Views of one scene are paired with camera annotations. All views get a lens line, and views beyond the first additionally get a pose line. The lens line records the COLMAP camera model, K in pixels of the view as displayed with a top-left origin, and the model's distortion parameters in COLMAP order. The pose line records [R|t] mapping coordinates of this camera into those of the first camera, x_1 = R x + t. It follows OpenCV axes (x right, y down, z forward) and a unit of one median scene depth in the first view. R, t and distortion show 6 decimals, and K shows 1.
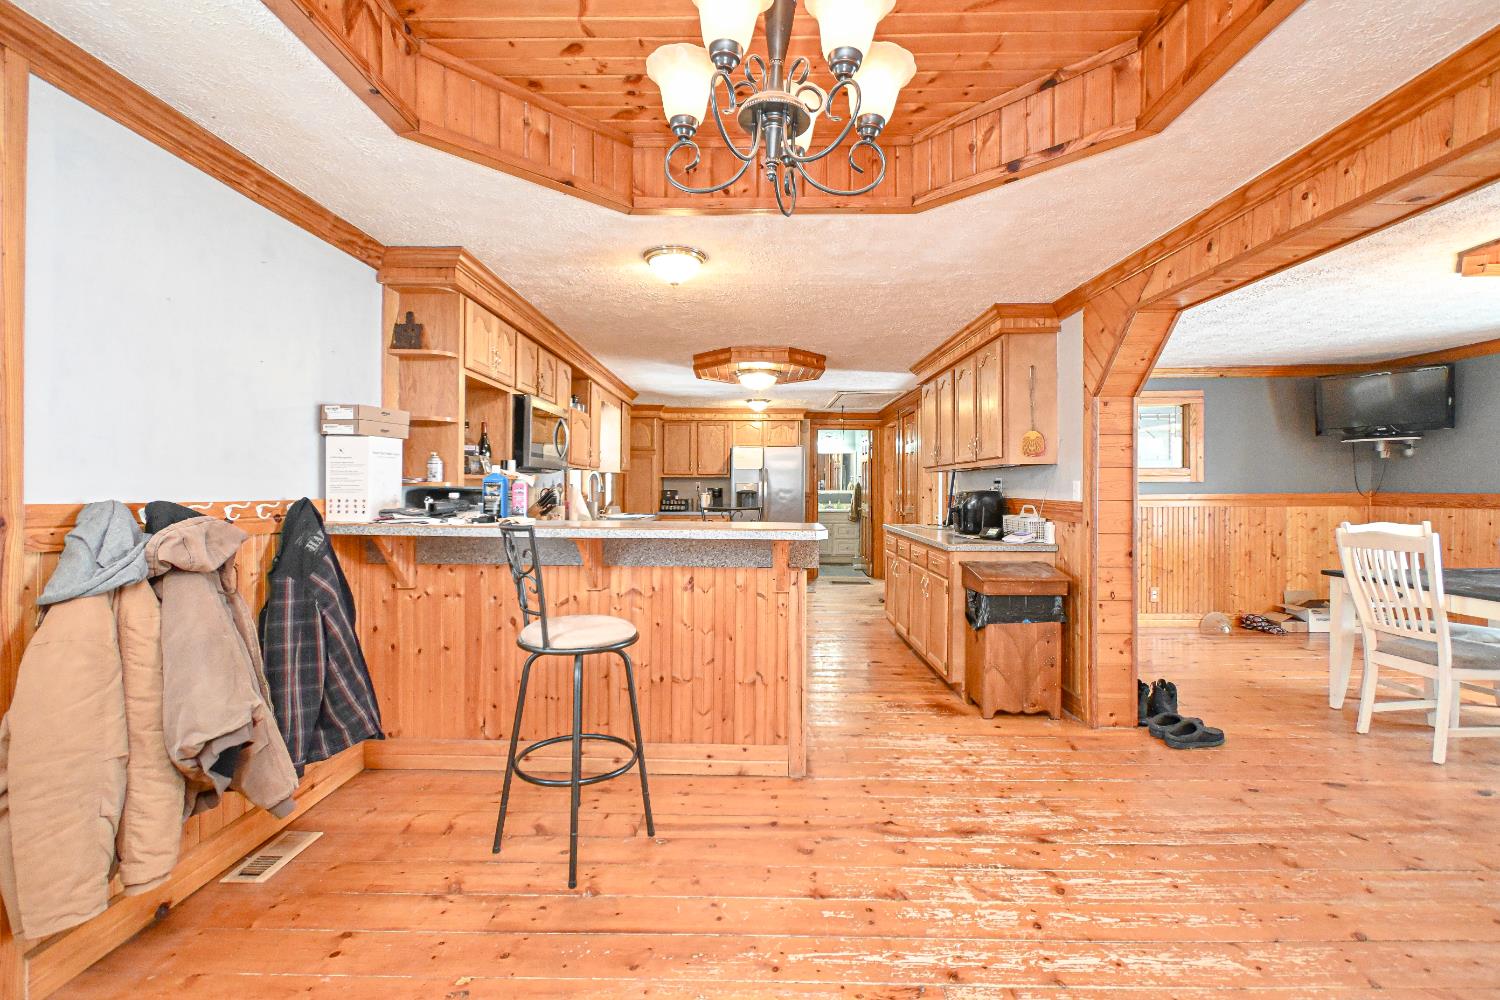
lens RADIAL K [[661.6, 0, 743.6], [0, 661.6, 492.5], [0, 0, 1]] dist [0.002268, -0.000655]
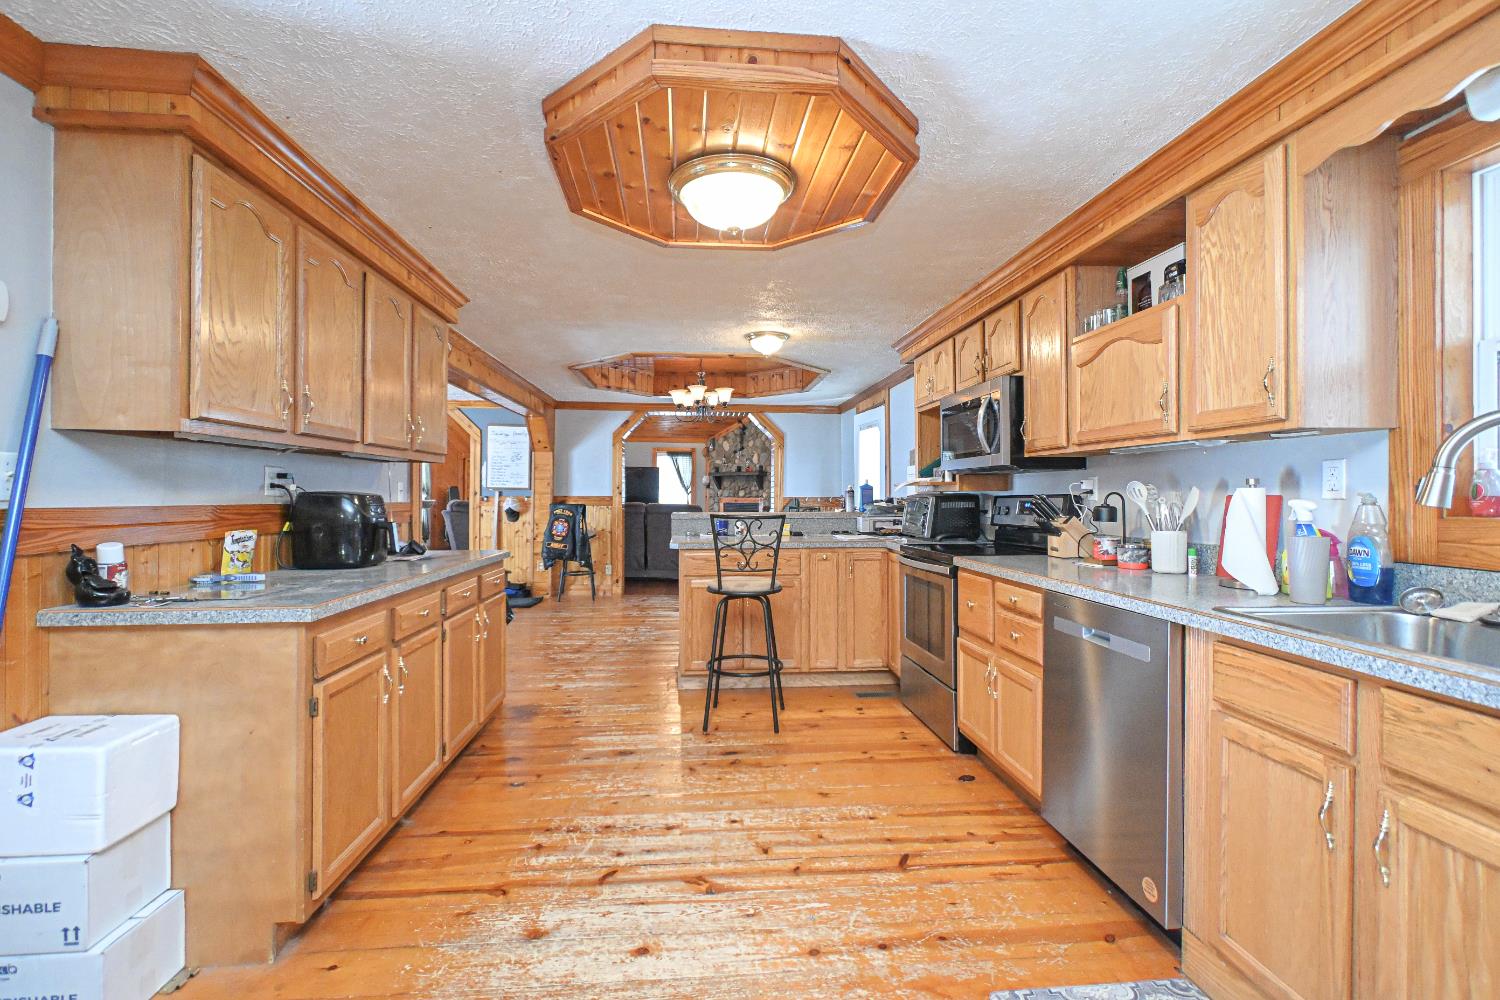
lens RADIAL K [[661.6, 0, 743.6], [0, 661.6, 492.5], [0, 0, 1]] dist [0.002268, -0.000655]
pose [[-0.995449, -0.007052, -0.095035, 0.032666], [-0.007219, 0.999973, 0.001413, -0.002809], [0.095022, 0.002092, -0.995473, 0.911497]]
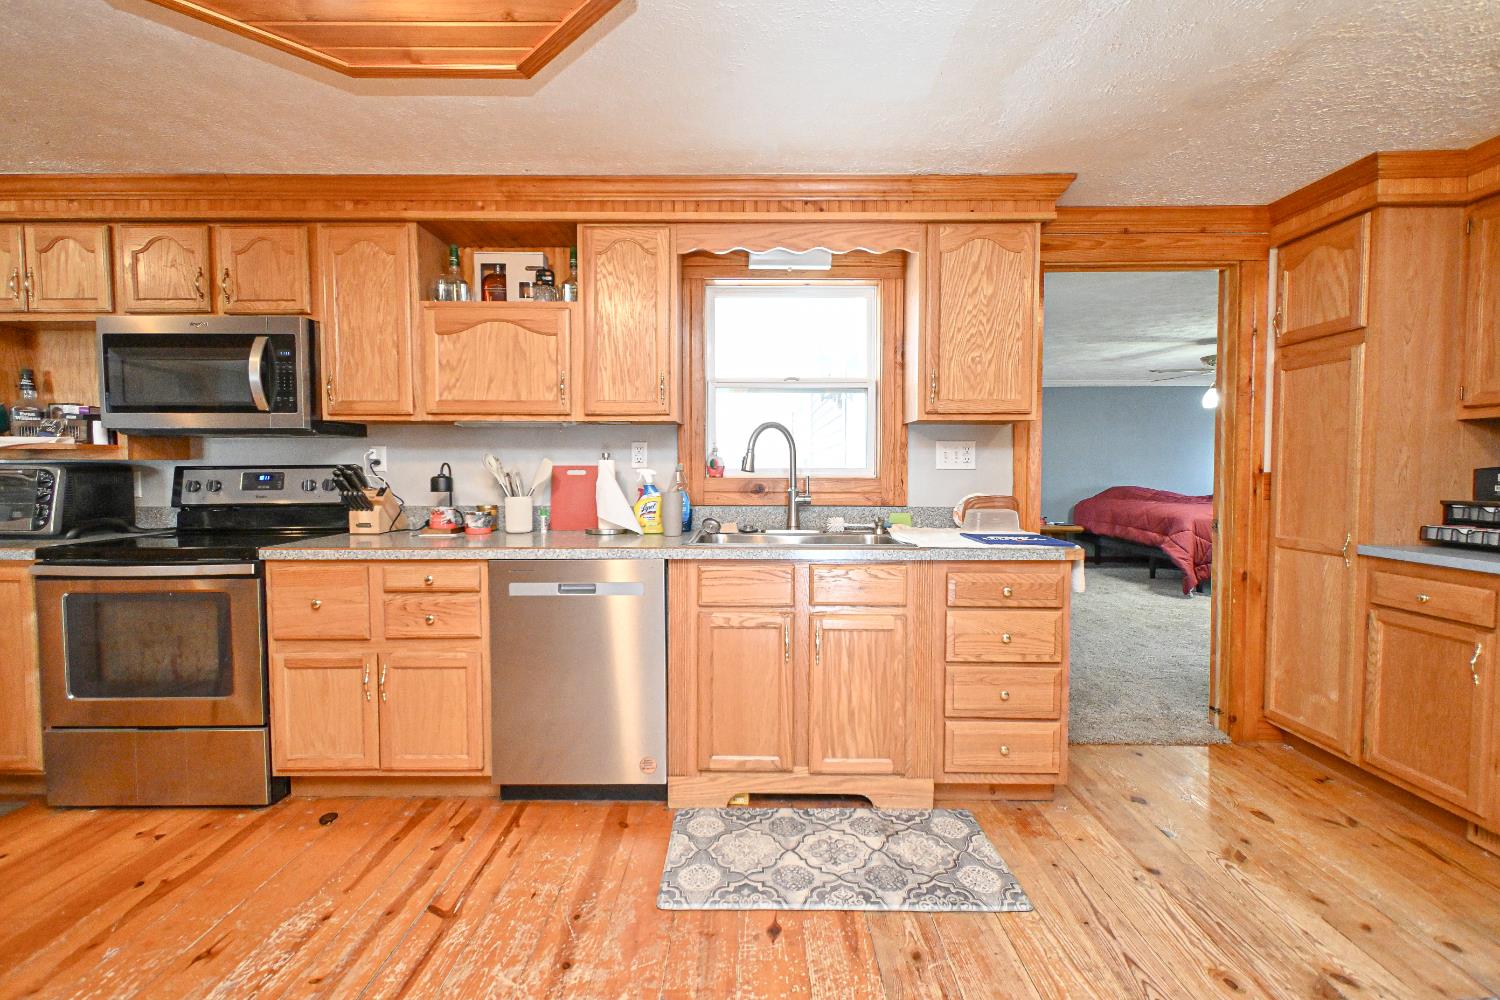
lens RADIAL K [[661.6, 0, 743.6], [0, 661.6, 492.5], [0, 0, 1]] dist [0.002268, -0.000655]
pose [[0.008495, 0.031252, -0.999475, 0.155327], [-0.006830, 0.999490, 0.031194, -0.000229], [0.999941, 0.006561, 0.008704, 0.752374]]
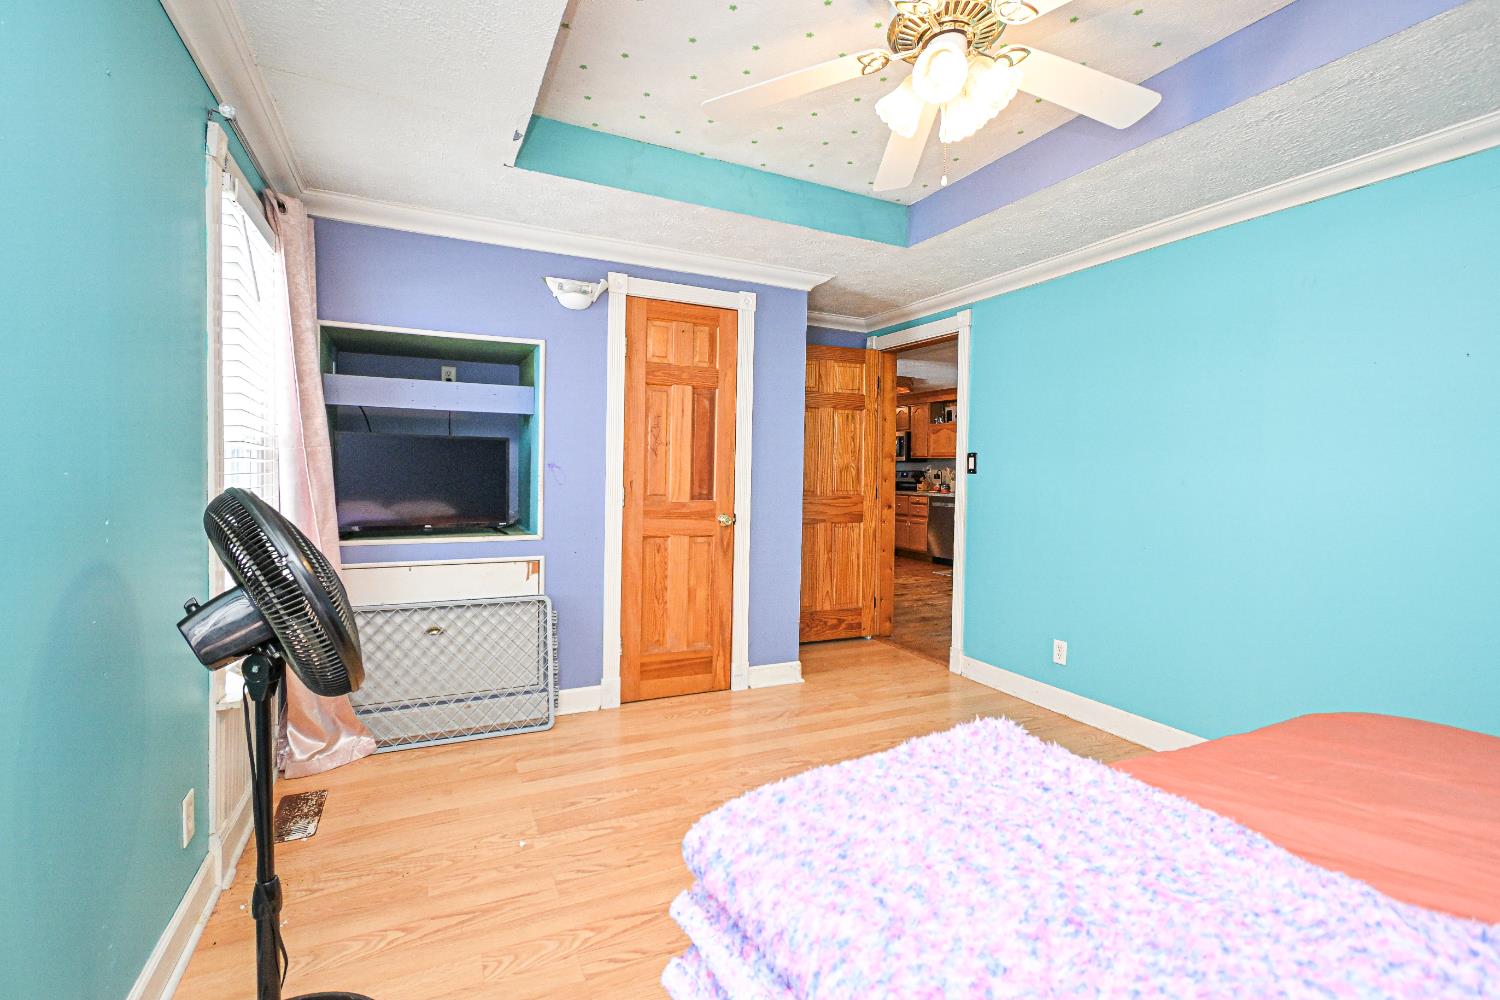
lens RADIAL K [[670.3, 0, 745.5], [0, 670.3, 491.6], [0, 0, 1]] dist [0.003599, 0.000447]
pose [[-0.892580, -0.001750, -0.450886, 0.608330], [-0.018078, 0.999327, 0.031910, 0.002019], [0.450527, 0.036633, -0.892011, 1.452205]]
